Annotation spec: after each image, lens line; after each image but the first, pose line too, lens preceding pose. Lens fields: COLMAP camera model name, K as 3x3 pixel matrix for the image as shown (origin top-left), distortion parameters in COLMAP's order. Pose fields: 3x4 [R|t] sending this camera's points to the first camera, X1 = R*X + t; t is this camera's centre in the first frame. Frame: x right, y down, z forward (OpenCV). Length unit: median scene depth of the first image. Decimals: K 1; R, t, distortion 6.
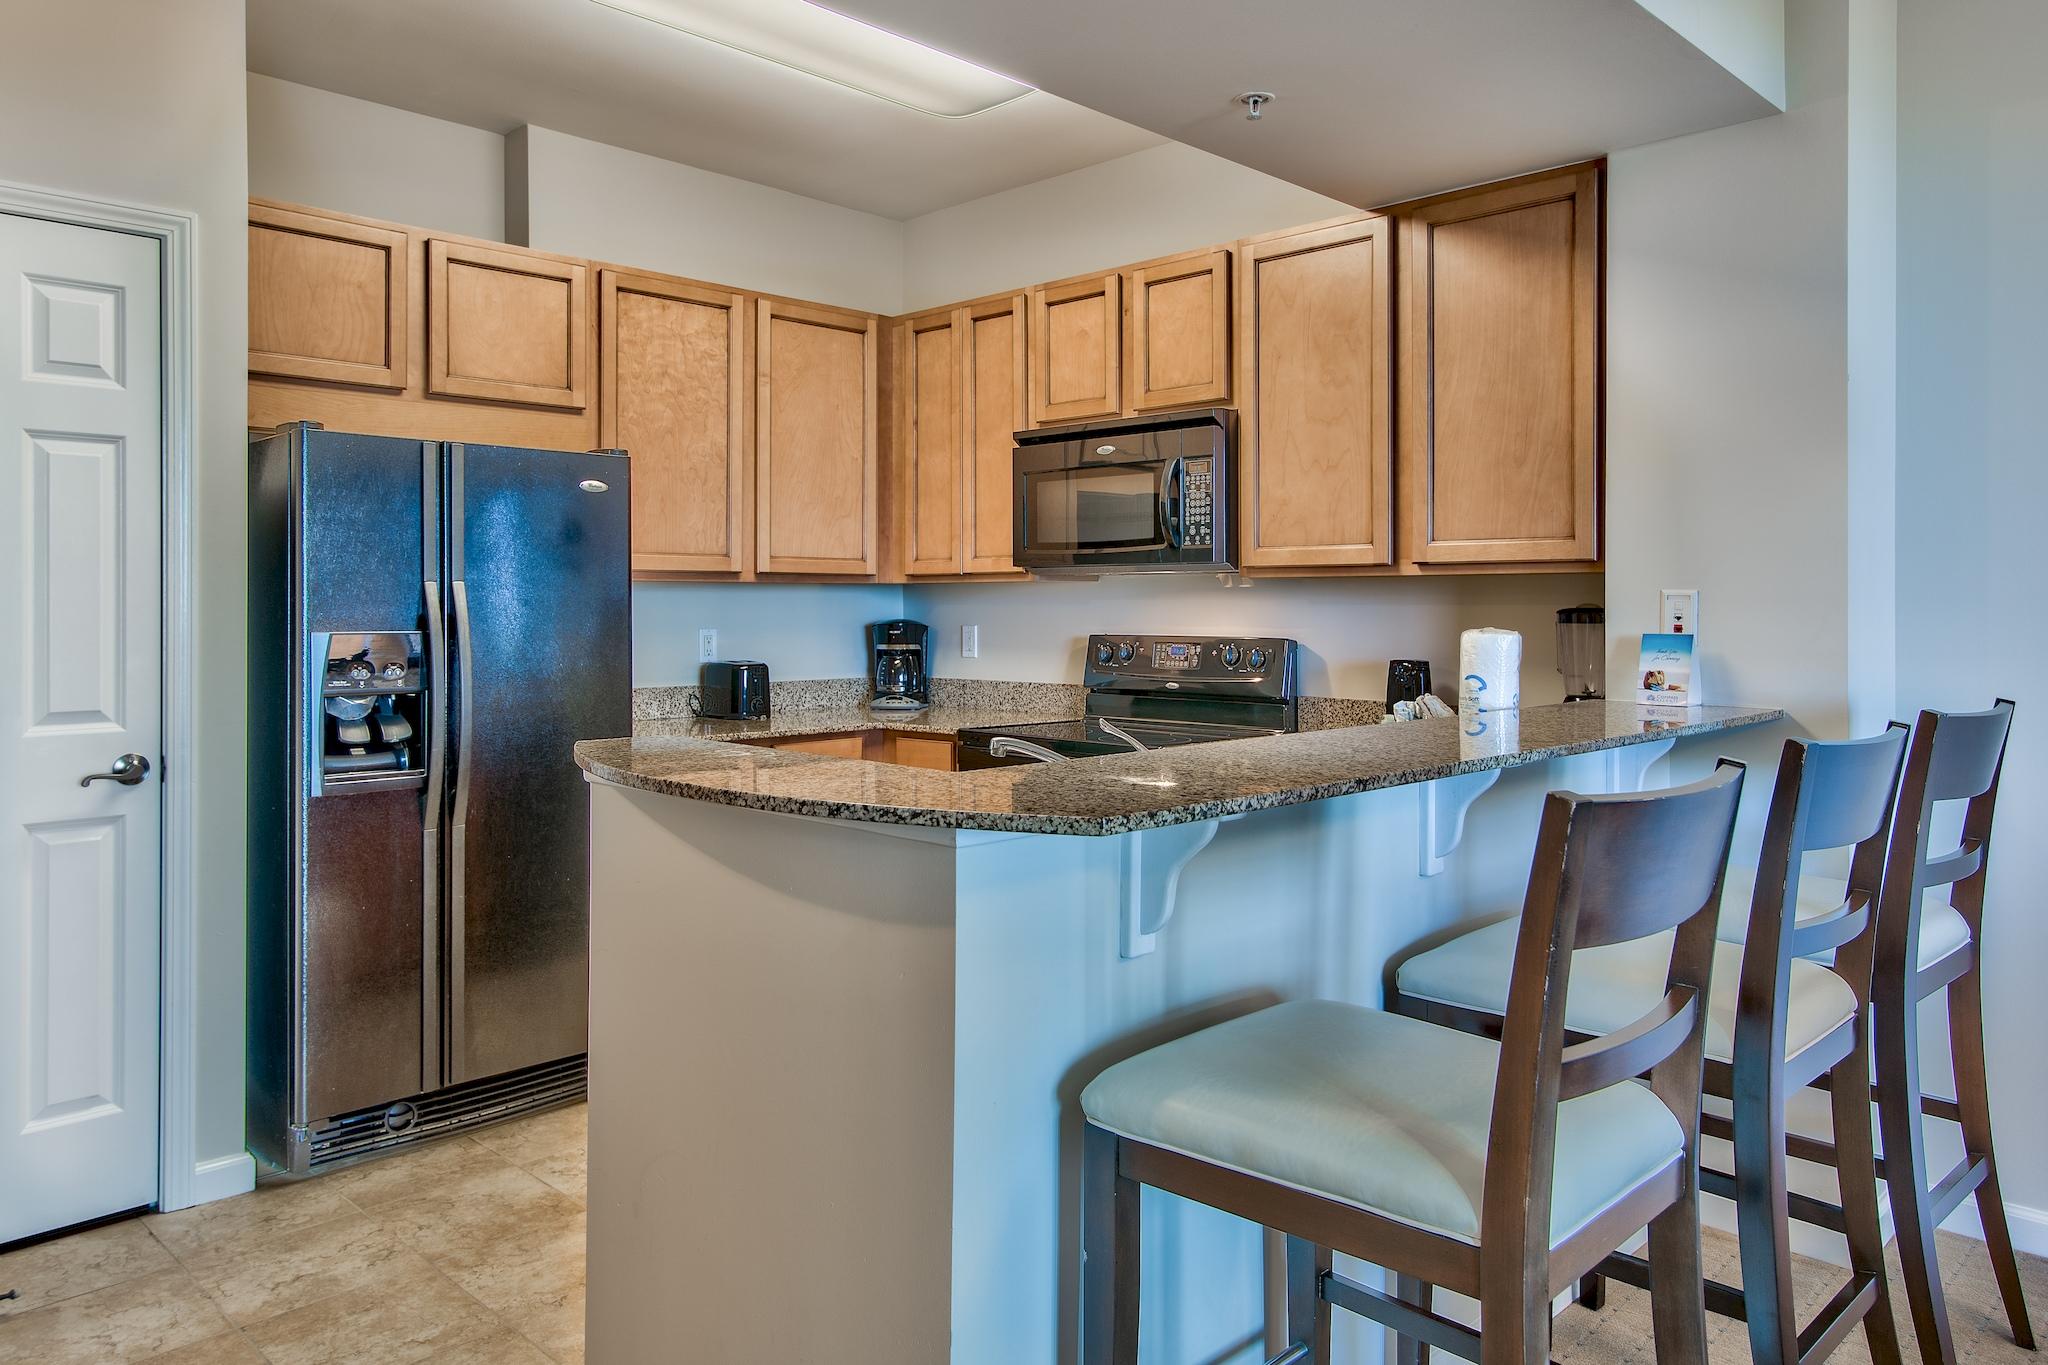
lens RADIAL K [[1414.0, 0, 979.8], [0, 1414.0, 603.8], [0, 0, 1]] dist [0.025098, -0.000958]
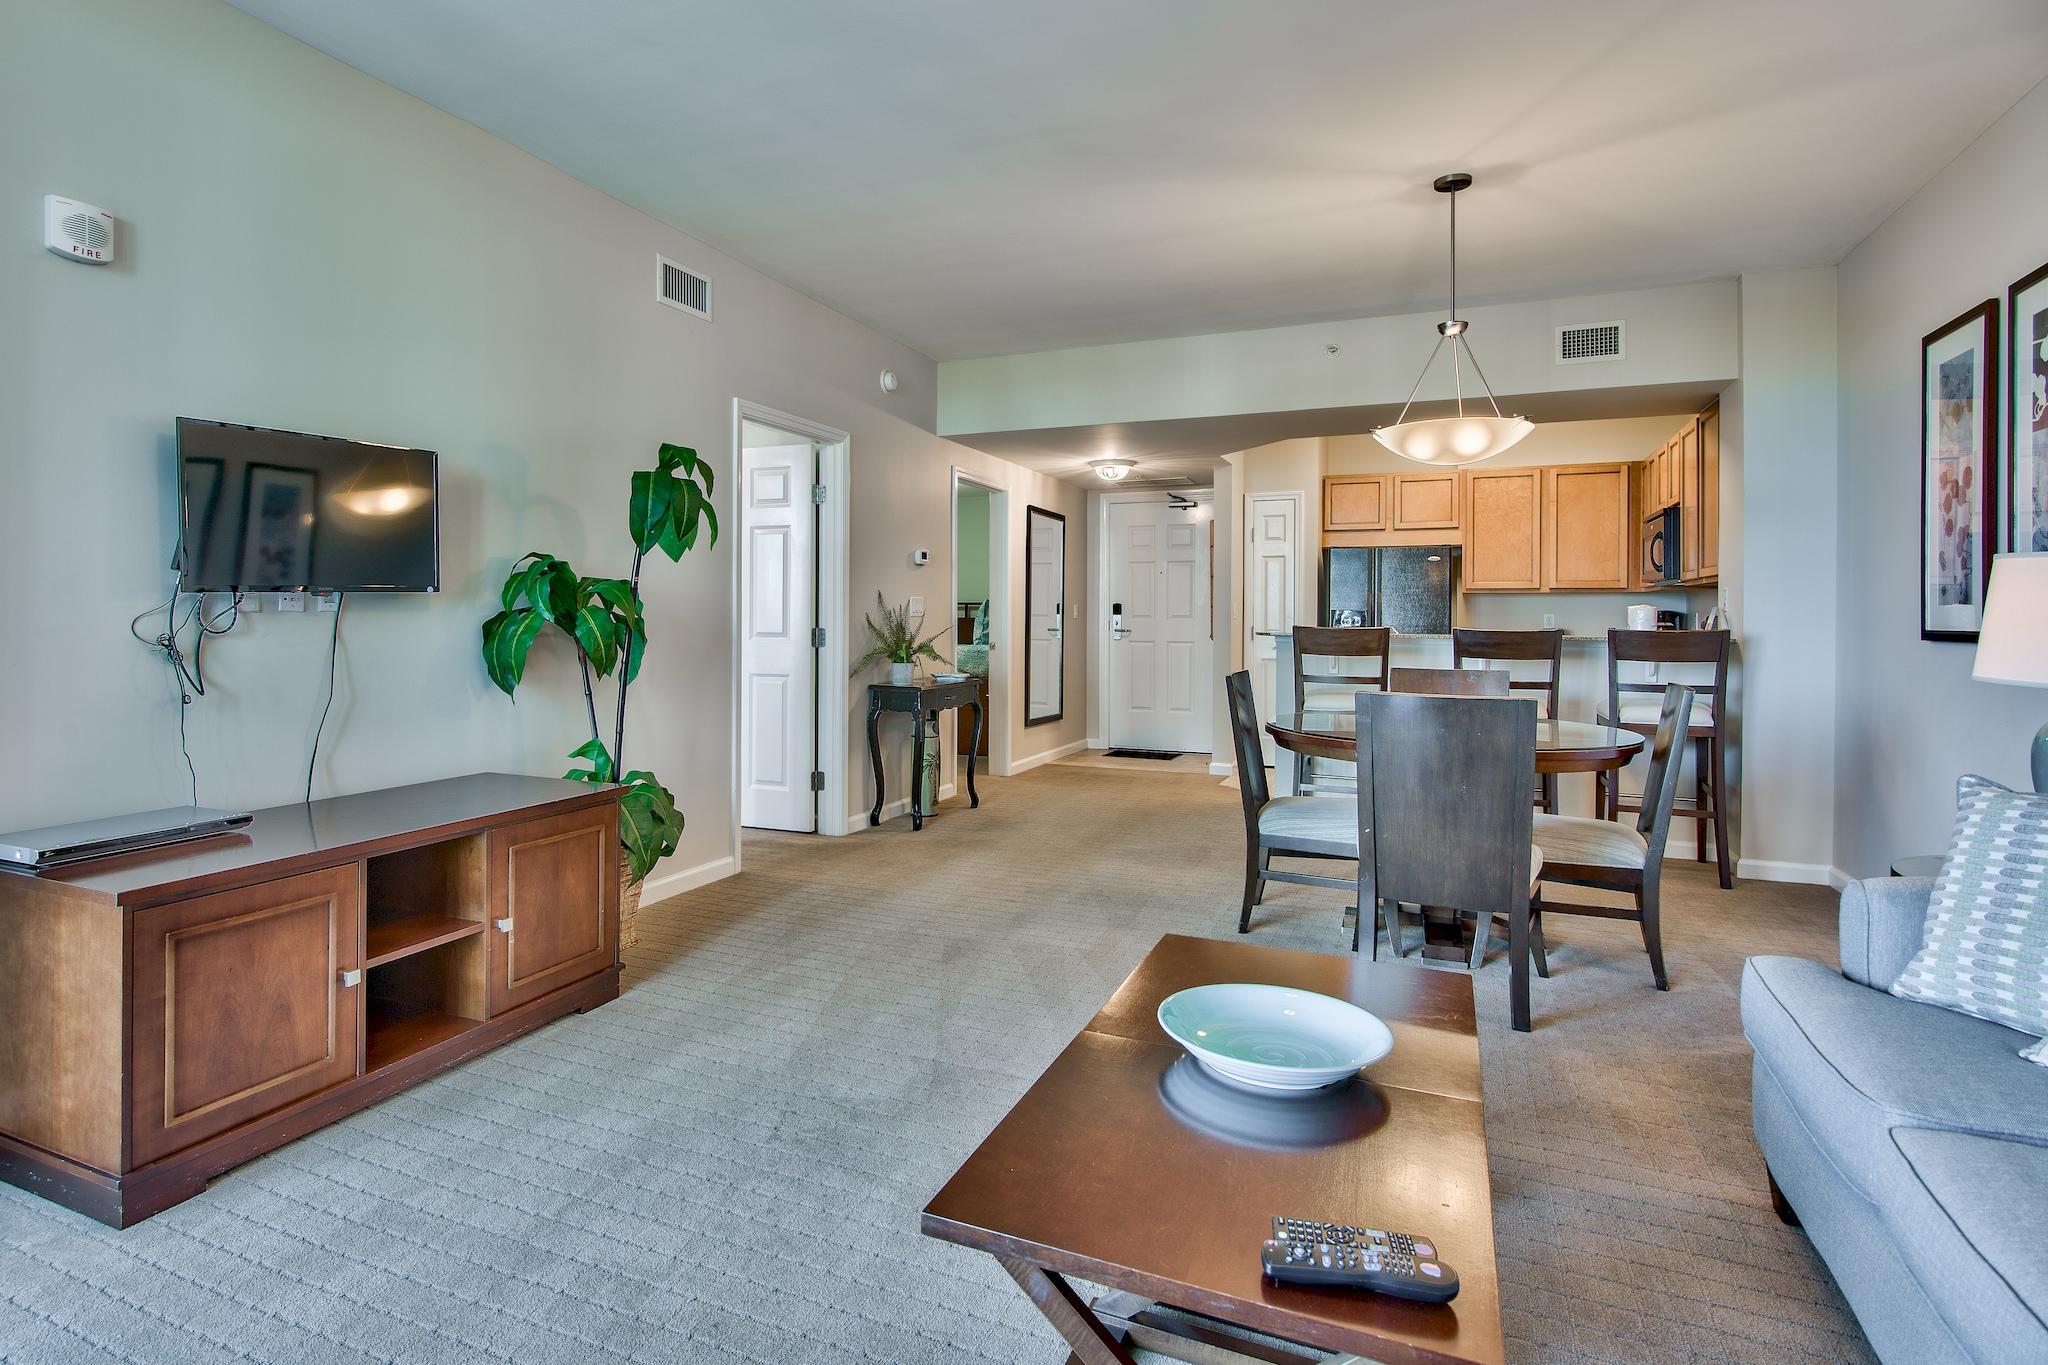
lens RADIAL K [[1064.2, 0, 957.1], [0, 1064.2, 616.4], [0, 0, 1]] dist [-0.003347, -0.000876]
pose [[0.352454, 0.001746, -0.935828, 1.462569], [-0.006605, 0.999978, -0.000622, 0.040817], [0.935806, 0.006401, 0.352458, -0.659415]]
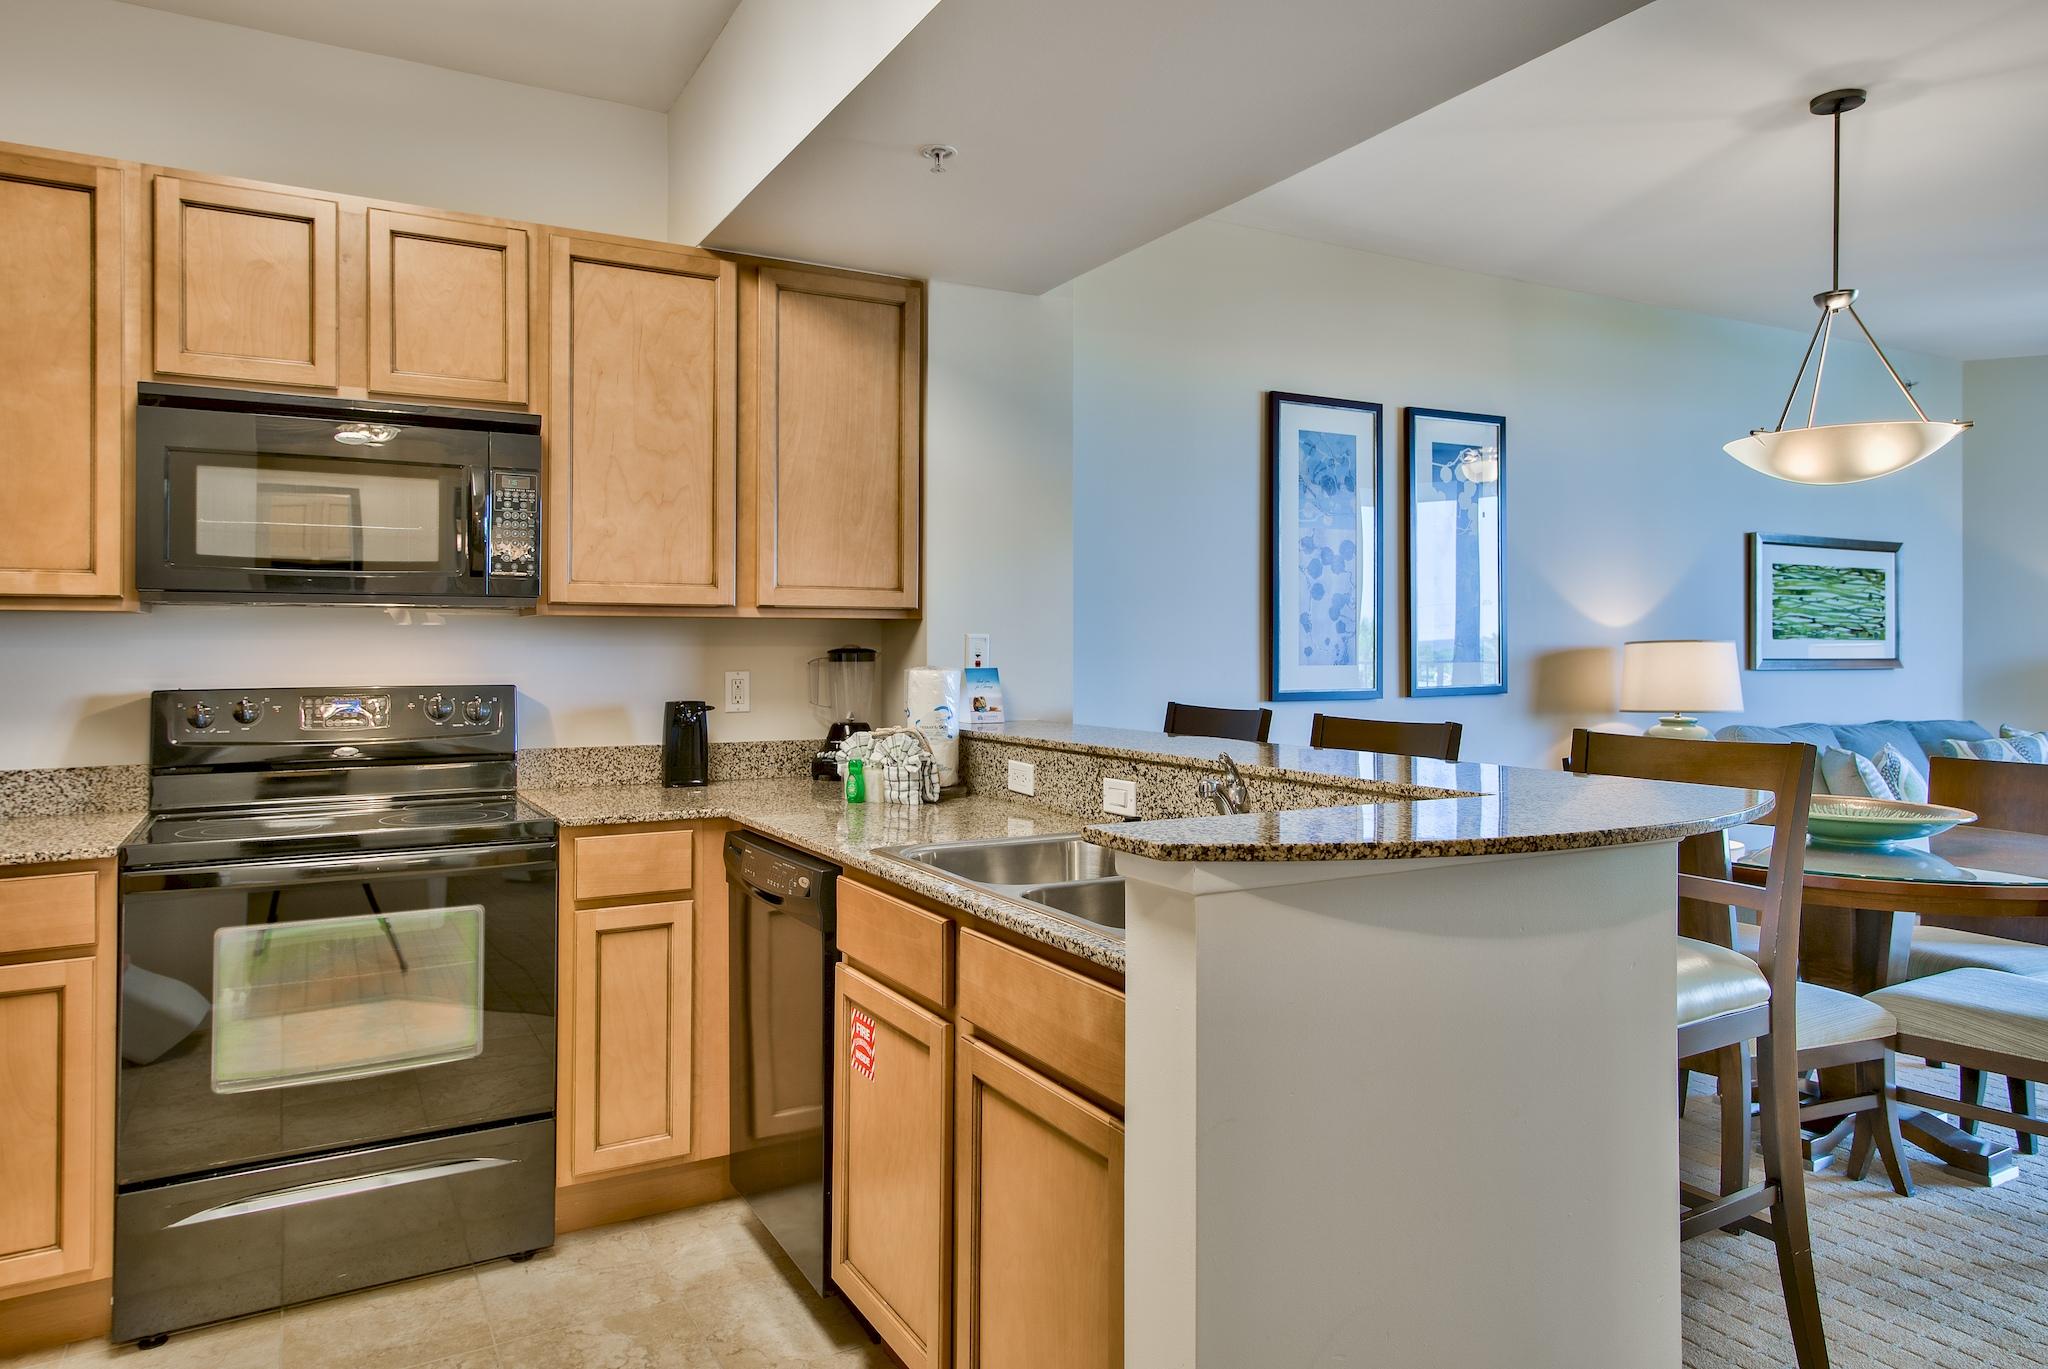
lens RADIAL K [[1305.6, 0, 1030.7], [0, 1305.6, 635.2], [0, 0, 1]] dist [0.020996, -0.000362]
pose [[0.265399, 0.006334, 0.964118, -0.575963], [0.001113, 0.999976, -0.006876, -0.000417], [-0.964138, 0.002898, 0.265386, 0.566849]]
